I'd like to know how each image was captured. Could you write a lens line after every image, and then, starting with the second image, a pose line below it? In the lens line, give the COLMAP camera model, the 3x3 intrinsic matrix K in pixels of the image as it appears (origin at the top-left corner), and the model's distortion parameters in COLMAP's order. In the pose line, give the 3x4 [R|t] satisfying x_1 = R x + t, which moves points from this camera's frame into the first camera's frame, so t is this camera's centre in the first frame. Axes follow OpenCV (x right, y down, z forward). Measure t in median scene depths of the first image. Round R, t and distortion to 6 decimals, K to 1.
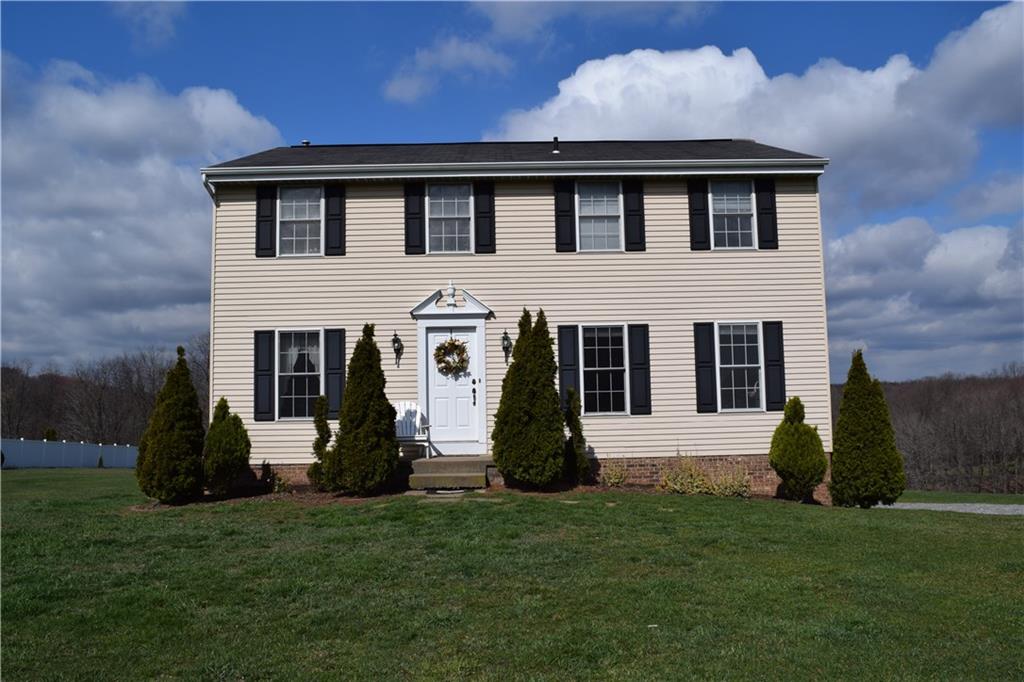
lens RADIAL K [[795.1, 0, 513.7], [0, 795.1, 336.0], [0, 0, 1]] dist [-0.084693, 0.001973]
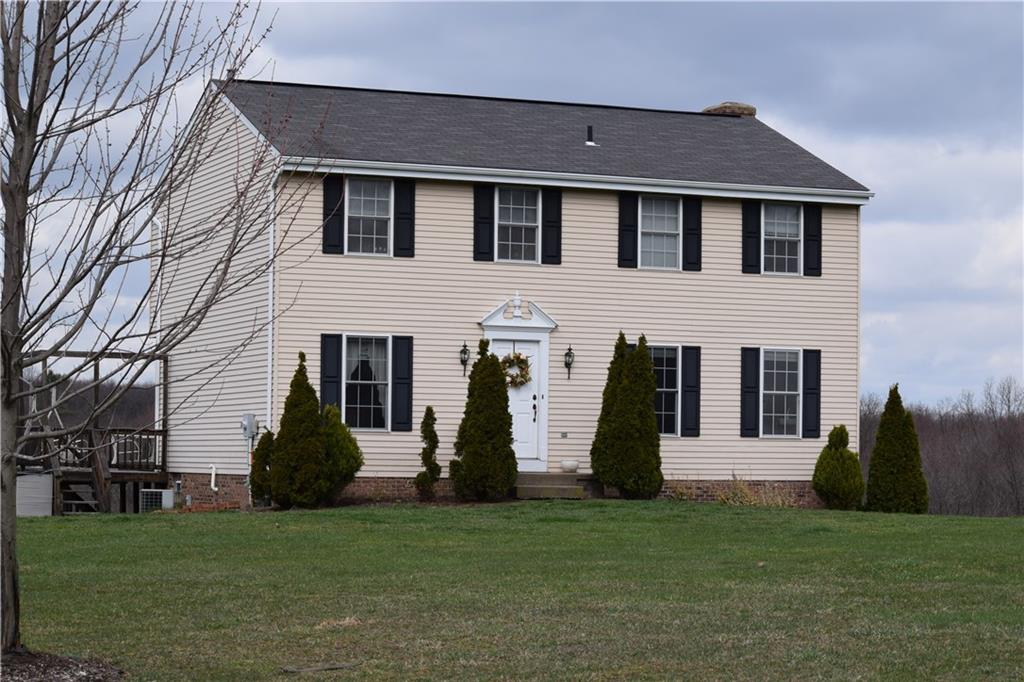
lens RADIAL K [[2387.2, 0, 511.2], [0, 2387.2, 343.0], [0, 0, 1]] dist [-0.367580, 0.000000]
pose [[0.931014, 0.048672, 0.361724, -1.130389], [-0.063571, 0.997544, 0.029396, -0.092070], [-0.359405, -0.050363, 0.931822, -1.689876]]
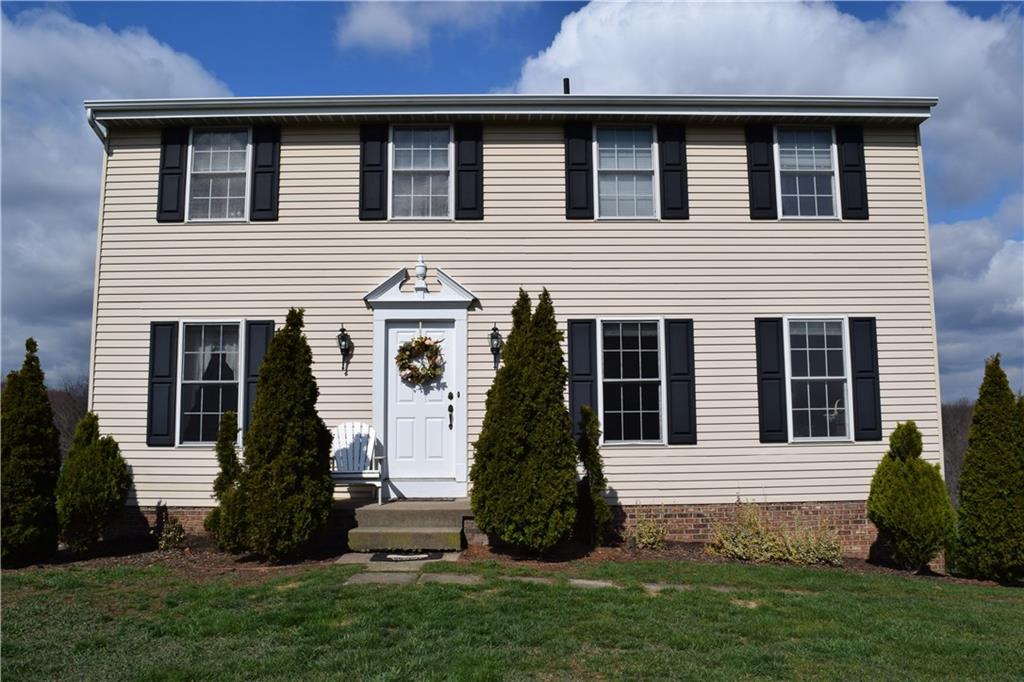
lens RADIAL K [[795.1, 0, 513.8], [0, 795.1, 336.3], [0, 0, 1]] dist [-0.084693, 0.001973]
pose [[0.999920, 0.011226, -0.005848, 0.010803], [-0.011387, 0.999537, -0.028221, 0.023066], [0.005528, 0.028286, 0.999585, 0.278978]]
